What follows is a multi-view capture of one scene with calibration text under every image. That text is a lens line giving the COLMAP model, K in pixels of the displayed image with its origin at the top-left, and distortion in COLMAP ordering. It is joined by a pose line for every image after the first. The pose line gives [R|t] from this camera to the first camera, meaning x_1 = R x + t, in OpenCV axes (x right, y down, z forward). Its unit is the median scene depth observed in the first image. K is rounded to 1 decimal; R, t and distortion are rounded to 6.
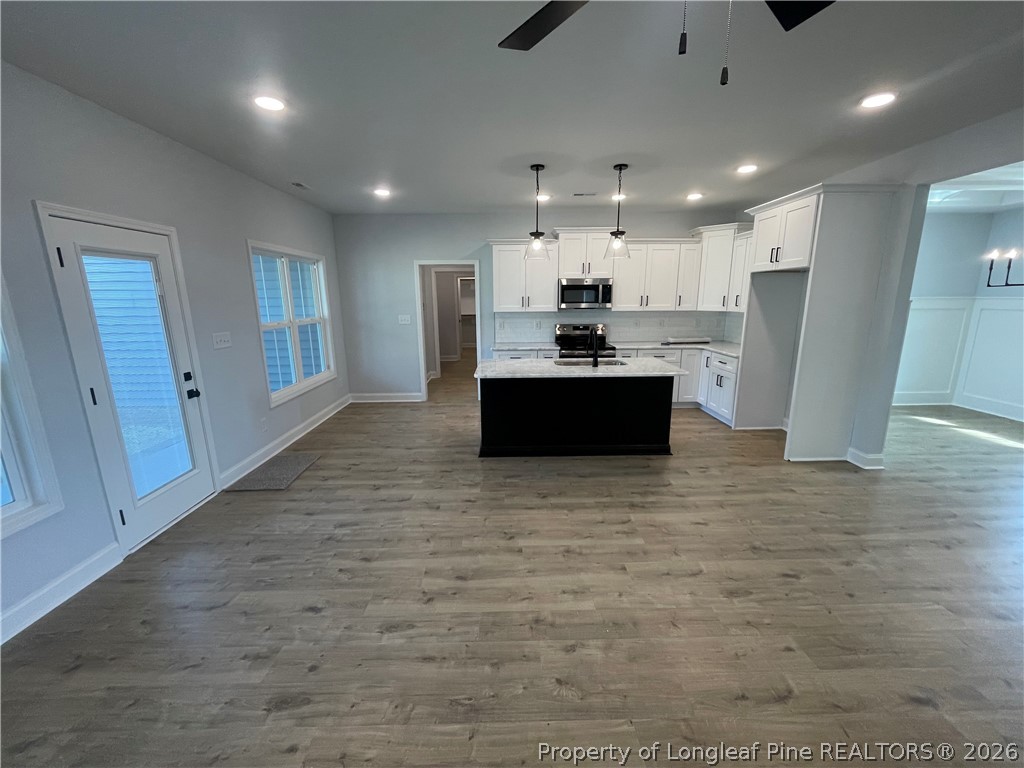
lens RADIAL K [[412.3, 0, 511.1], [0, 412.3, 384.0], [0, 0, 1]] dist [-0.002942, -0.000788]
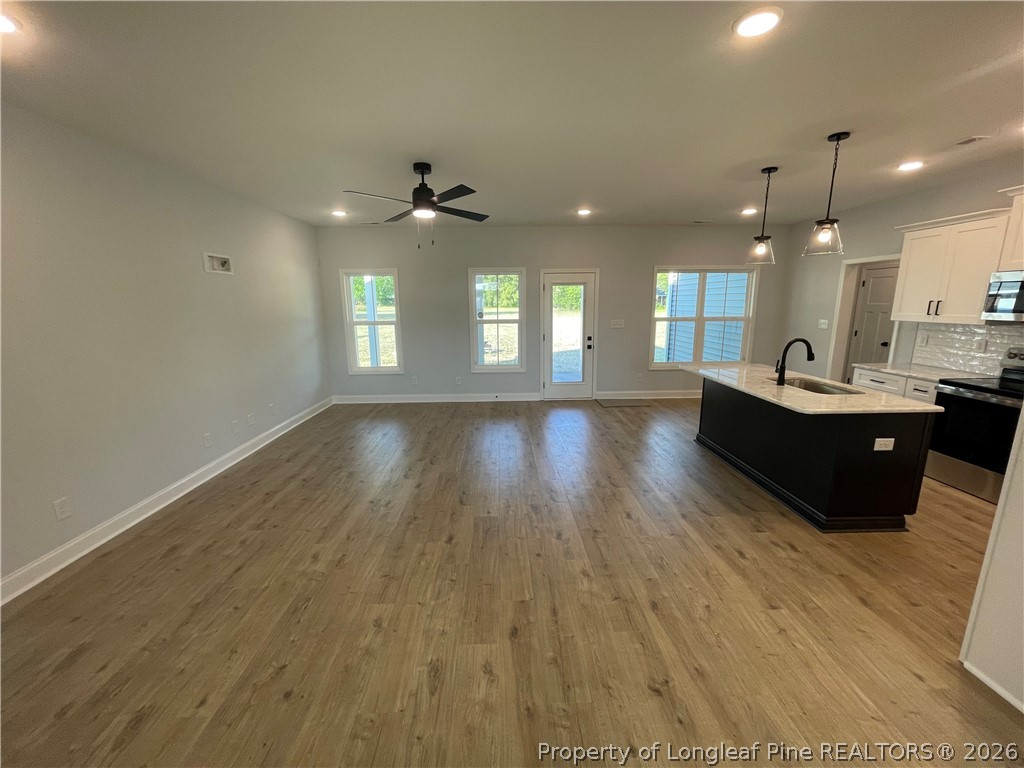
lens RADIAL K [[412.3, 0, 510.6], [0, 412.3, 384.2], [0, 0, 1]] dist [-0.002942, -0.000788]
pose [[0.013998, 0.204851, -0.978693, 0.824189], [-0.199825, 0.959618, 0.198001, -0.080804], [0.979732, 0.192796, 0.054367, 0.329214]]
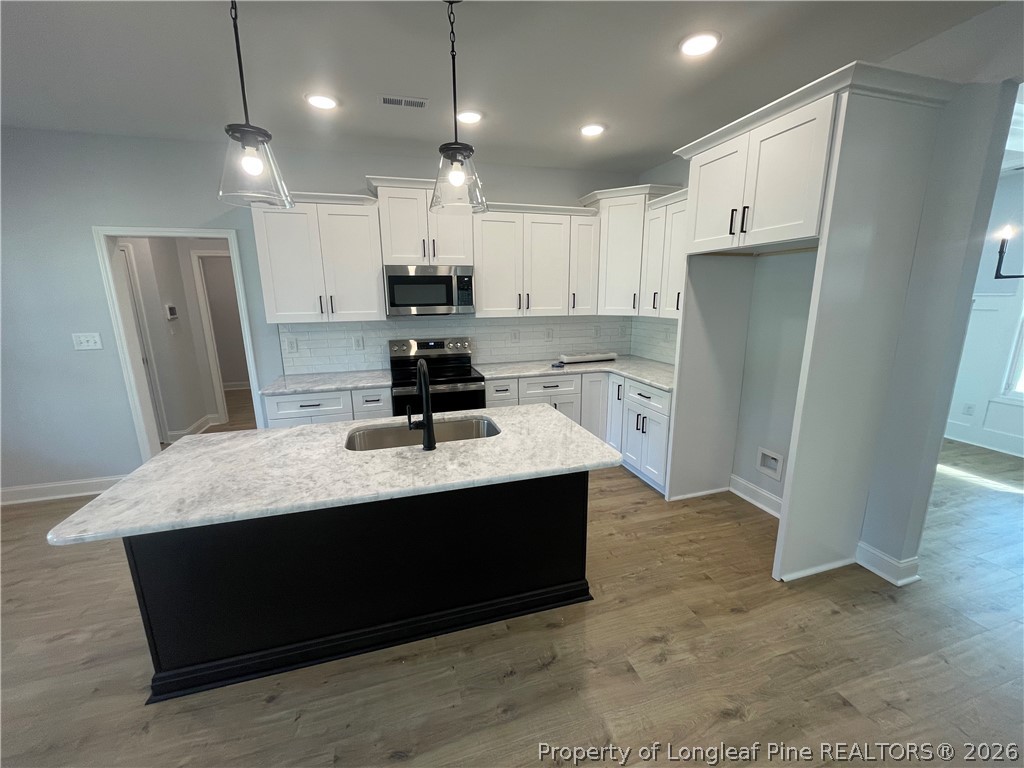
lens RADIAL K [[412.3, 0, 510.9], [0, 412.3, 386.7], [0, 0, 1]] dist [-0.002942, -0.000788]
pose [[0.962204, -0.062528, 0.265053, 0.139657], [0.060228, 0.998043, 0.016802, -0.090500], [-0.265585, -0.000203, 0.964087, 0.430566]]
